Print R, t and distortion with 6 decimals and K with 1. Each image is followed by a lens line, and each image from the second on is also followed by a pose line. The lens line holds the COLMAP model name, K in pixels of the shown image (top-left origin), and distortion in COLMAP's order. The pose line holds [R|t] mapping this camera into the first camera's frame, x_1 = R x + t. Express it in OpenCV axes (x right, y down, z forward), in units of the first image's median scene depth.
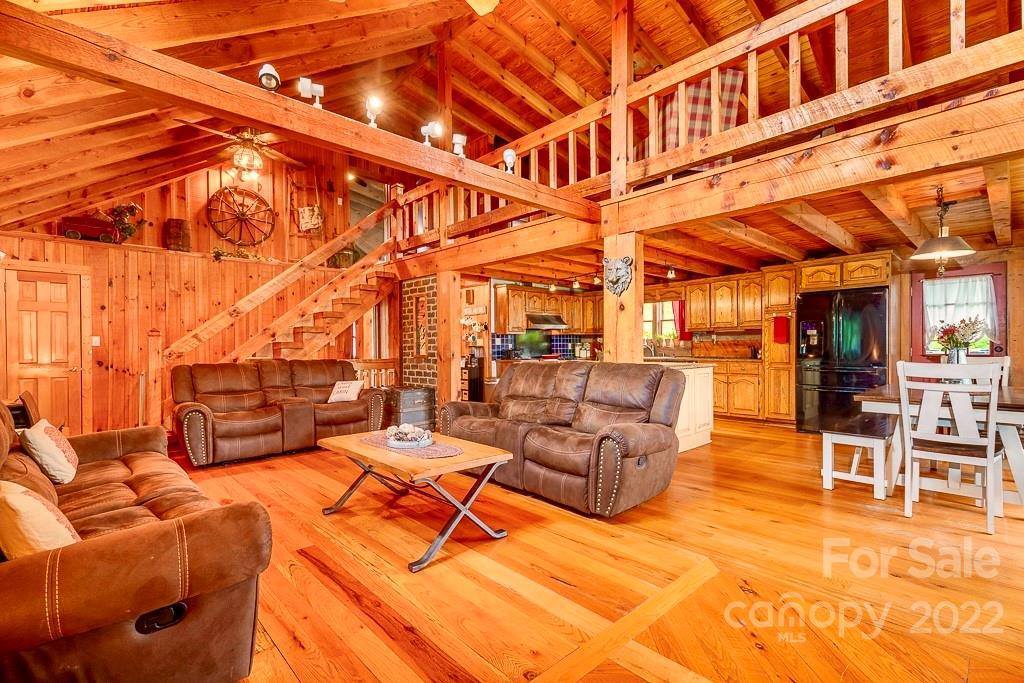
lens RADIAL K [[461.3, 0, 512.9], [0, 461.3, 349.2], [0, 0, 1]] dist [0.004350, -0.000037]
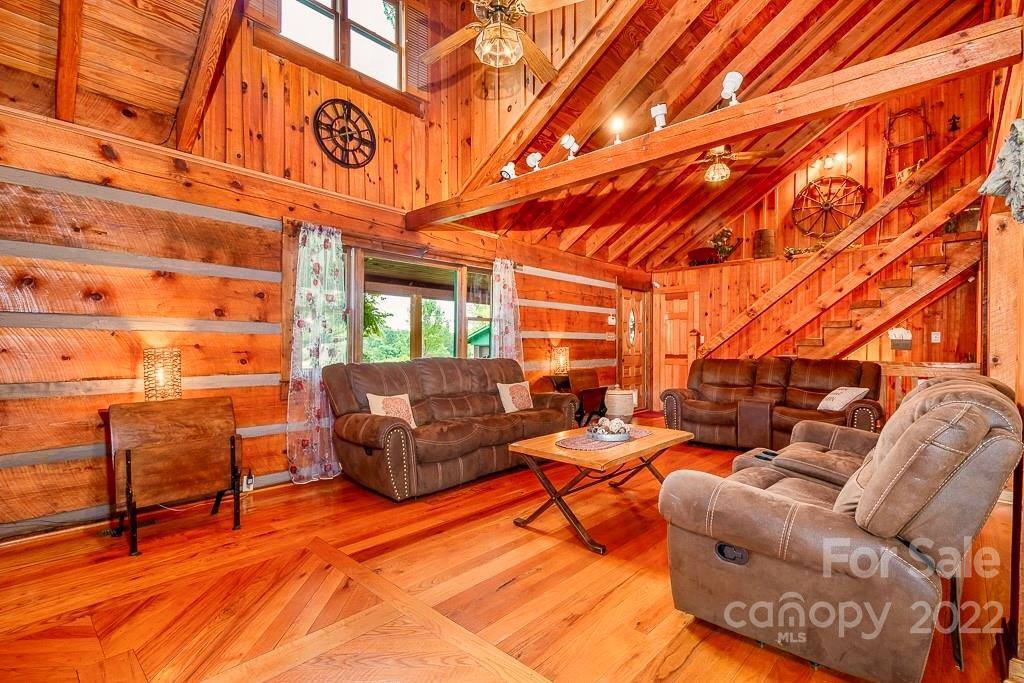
lens RADIAL K [[470.1, 0, 515.4], [0, 470.1, 350.4], [0, 0, 1]] dist [0.016515, -0.008172]
pose [[0.076806, 0.017812, -0.996887, 0.361907], [-0.007055, 0.999825, 0.017321, -0.005066], [0.997021, 0.005703, 0.076918, 0.307647]]
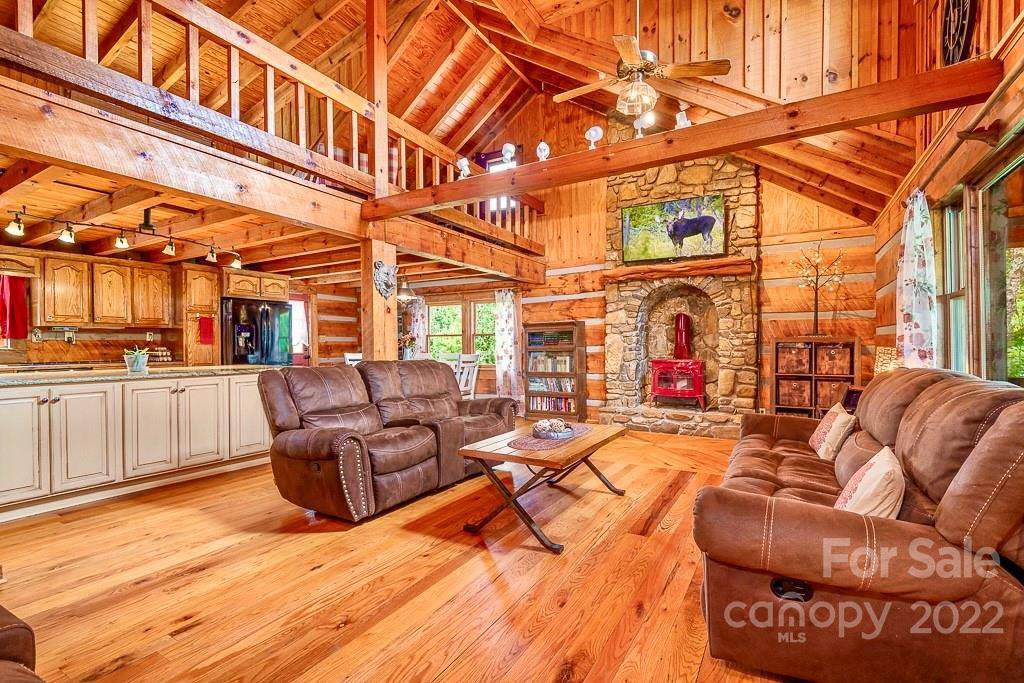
lens RADIAL K [[470.1, 0, 515.7], [0, 470.1, 348.4], [0, 0, 1]] dist [0.016515, -0.008172]
pose [[-0.287130, 0.000922, 0.957891, -0.538455], [0.009377, 0.999954, 0.001848, 0.000329], [-0.957846, 0.009513, -0.287126, 0.602965]]
